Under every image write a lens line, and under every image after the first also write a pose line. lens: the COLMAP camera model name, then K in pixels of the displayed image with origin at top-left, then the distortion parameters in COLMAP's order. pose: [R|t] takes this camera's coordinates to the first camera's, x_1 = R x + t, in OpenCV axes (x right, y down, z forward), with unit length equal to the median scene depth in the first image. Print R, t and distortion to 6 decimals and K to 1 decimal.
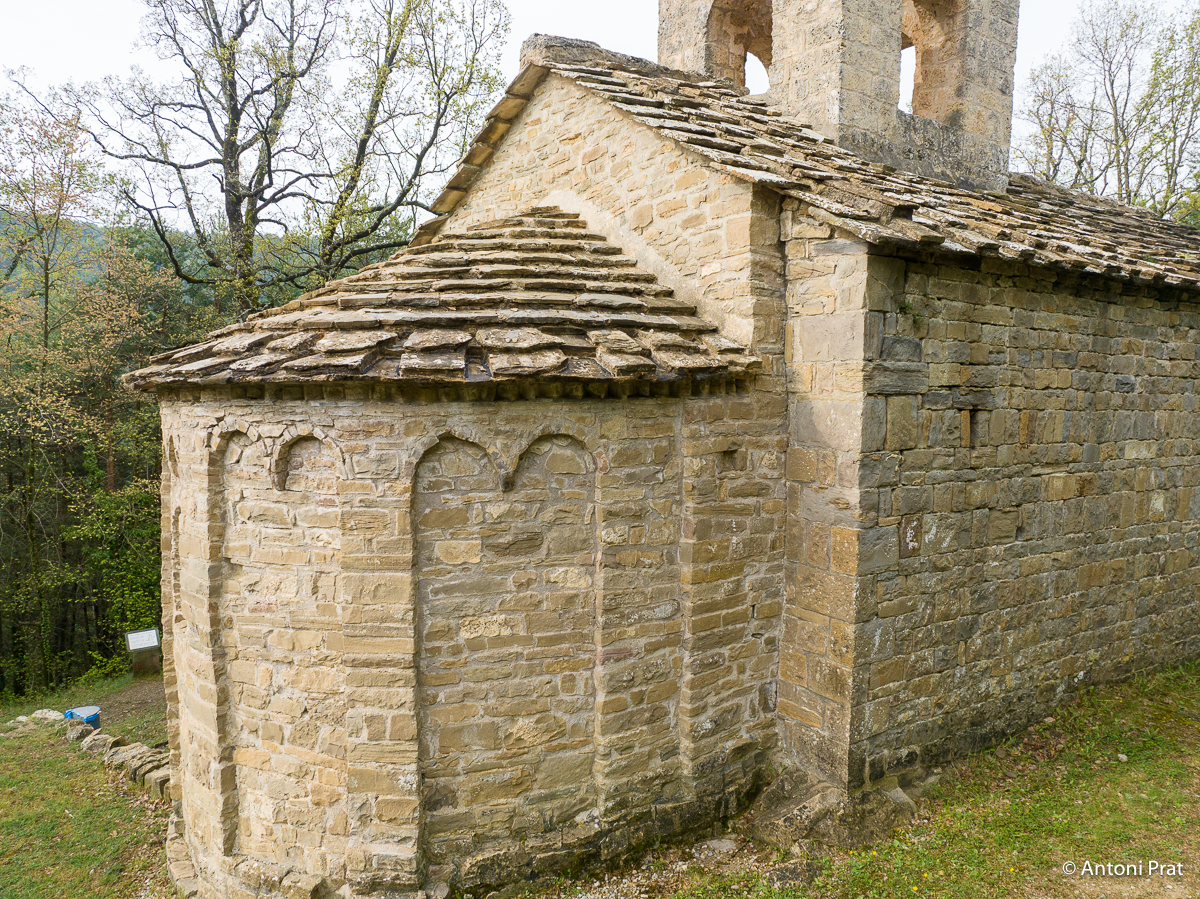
lens RADIAL K [[854.8, 0, 595.3], [0, 854.8, 448.1], [0, 0, 1]] dist [-0.039112, 0.004488]
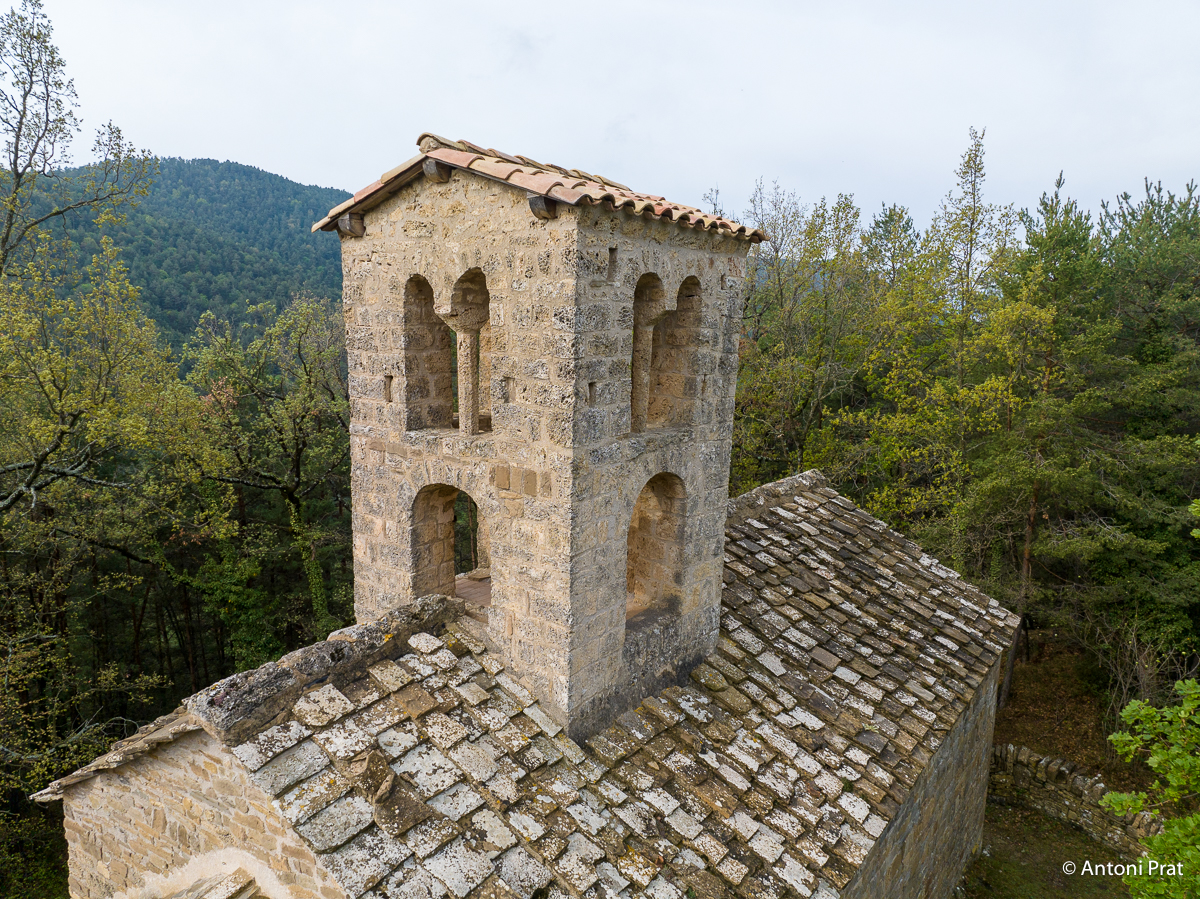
lens RADIAL K [[854.8, 0, 603.3], [0, 854.8, 446.7], [0, 0, 1]] dist [-0.039112, 0.004488]
pose [[0.929198, -0.054715, 0.365510, -0.004543], [0.025486, 0.996113, 0.084322, -1.016969], [-0.368703, -0.069037, 0.926980, 0.186769]]
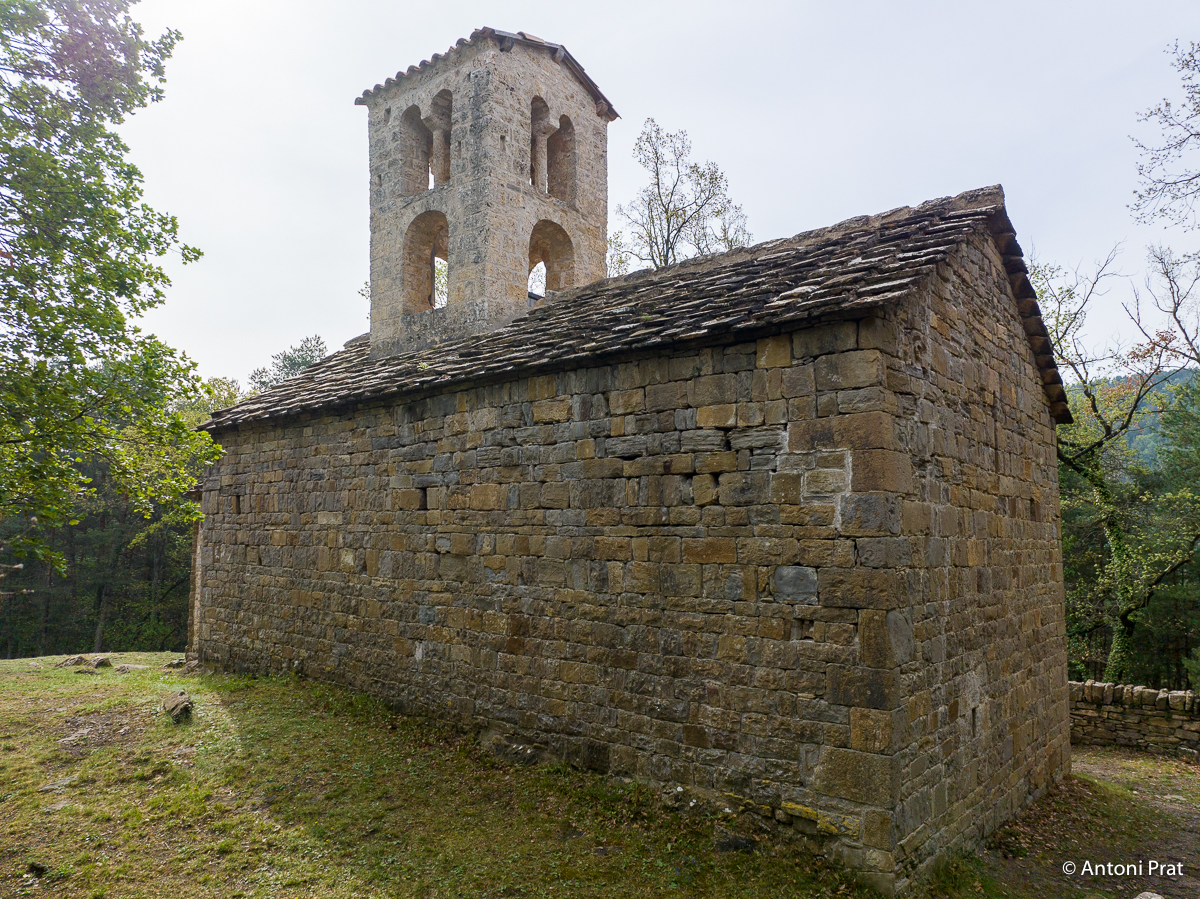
lens RADIAL K [[854.8, 0, 601.2], [0, 854.8, 450.7], [0, 0, 1]] dist [-0.039112, 0.004488]
pose [[0.285768, -0.108278, -0.952162, 2.866578], [-0.070070, 0.988576, -0.133449, 0.065330], [0.955734, 0.104853, 0.274916, 1.346304]]
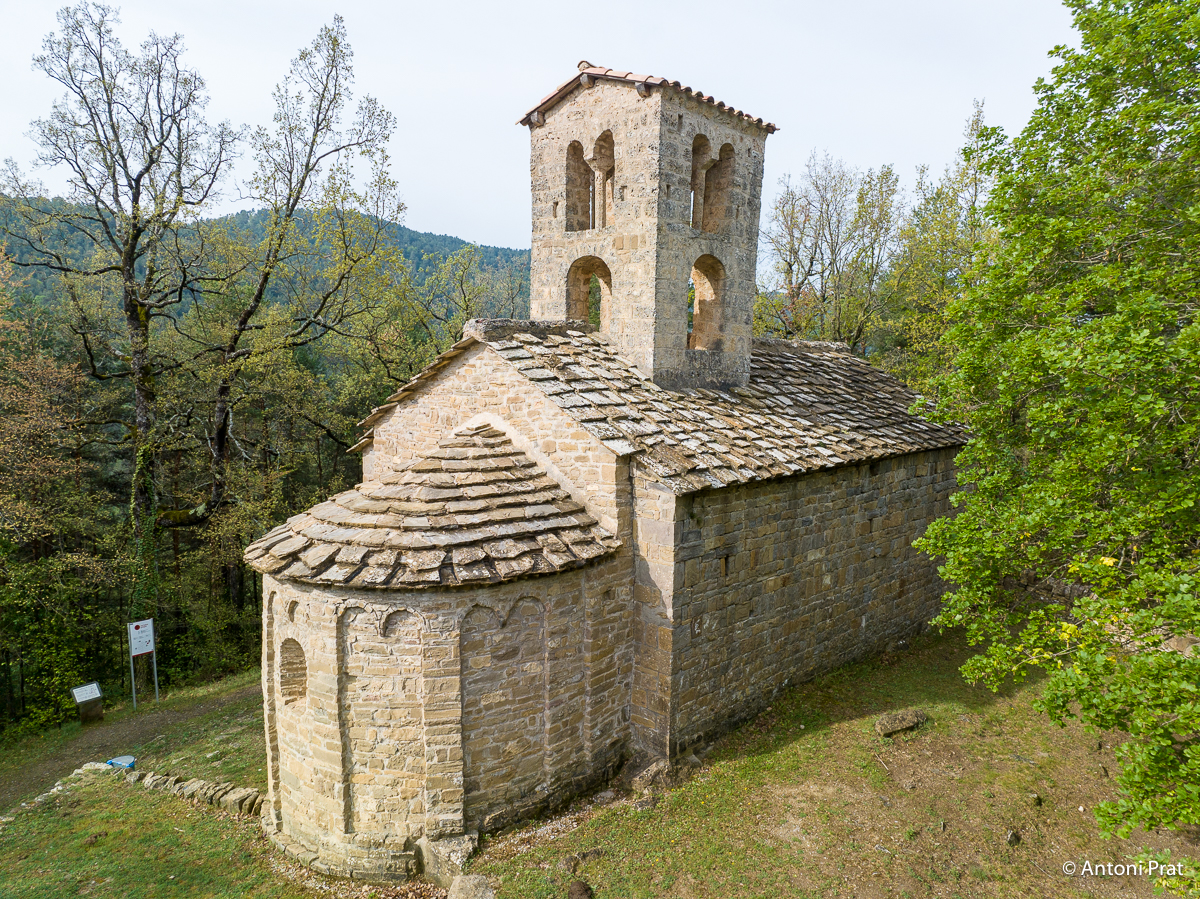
lens RADIAL K [[854.8, 0, 599.9], [0, 854.8, 447.7], [0, 0, 1]] dist [-0.039112, 0.004488]
pose [[0.967559, -0.023258, 0.251573, -0.334318], [0.015938, 0.999389, 0.031097, -0.379072], [-0.252143, -0.026079, 0.967339, -0.843388]]
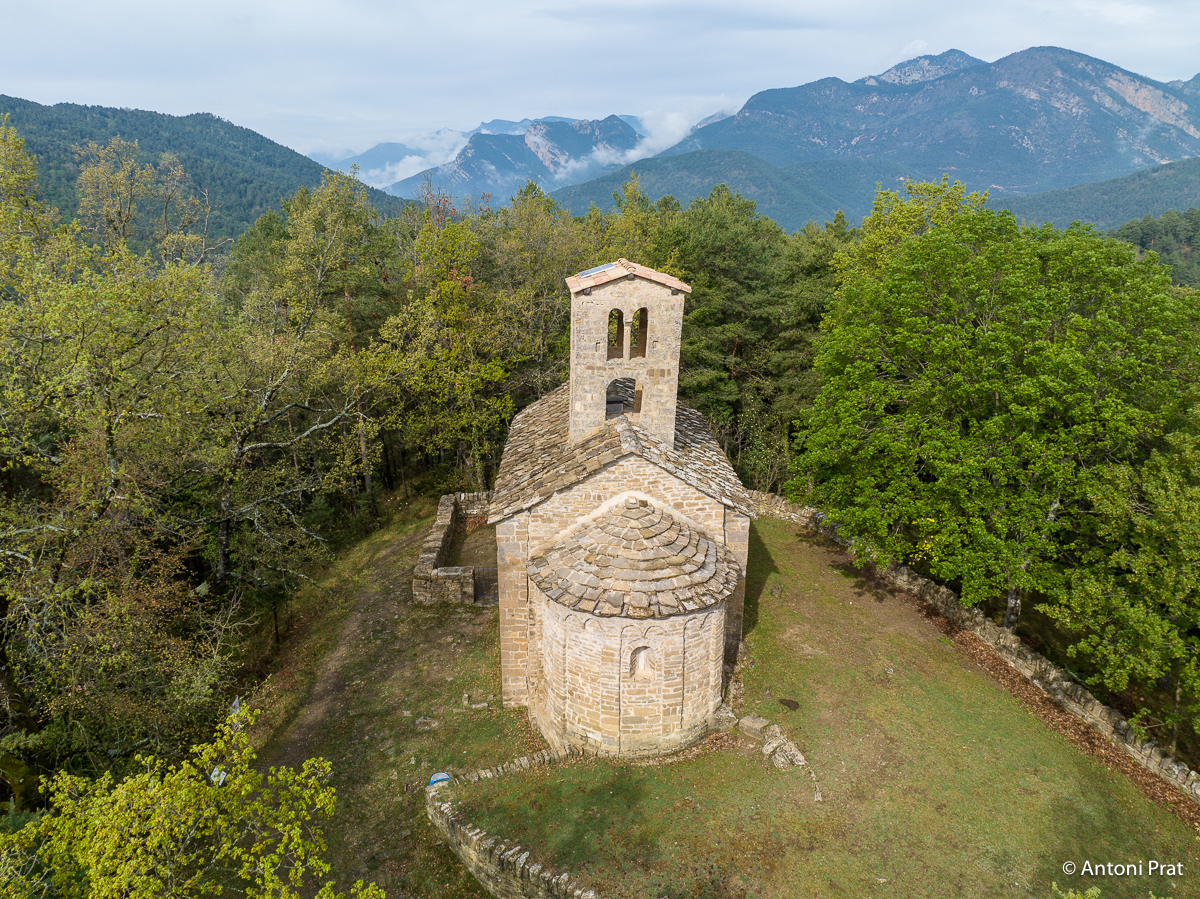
lens RADIAL K [[919.1, 0, 588.5], [0, 919.1, 405.5], [0, 0, 1]] dist [-0.041655, -0.003959]
pose [[0.514865, -0.201117, 0.833346, -3.470701], [0.053385, 0.977727, 0.202979, -1.609498], [-0.855607, -0.060019, 0.514134, -0.558879]]
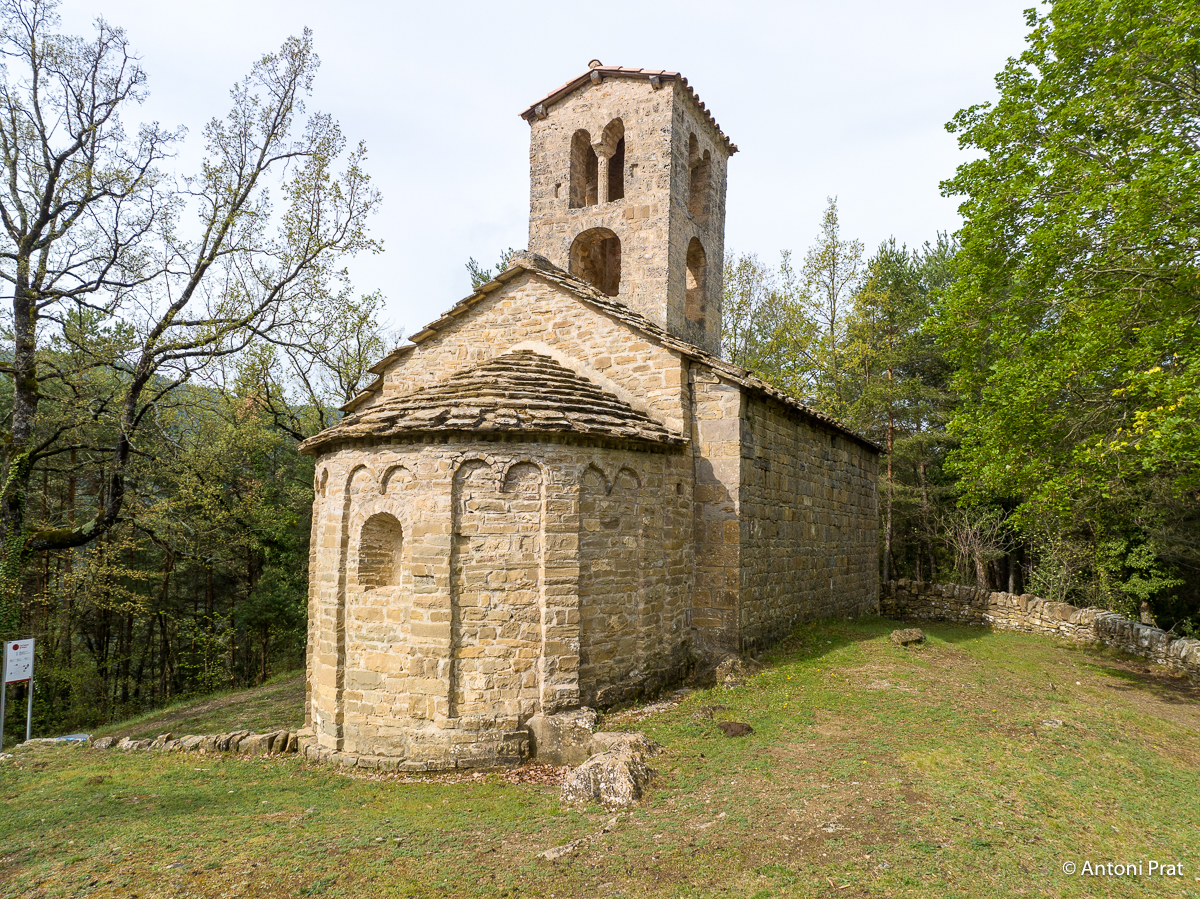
lens RADIAL K [[854.8, 0, 606.3], [0, 854.8, 443.7], [0, 0, 1]] dist [-0.039112, 0.004488]
pose [[0.863662, 0.051123, 0.501472, -0.994434], [0.033081, 0.986950, -0.157591, 0.219785], [-0.502985, 0.152694, 0.850700, -0.621998]]
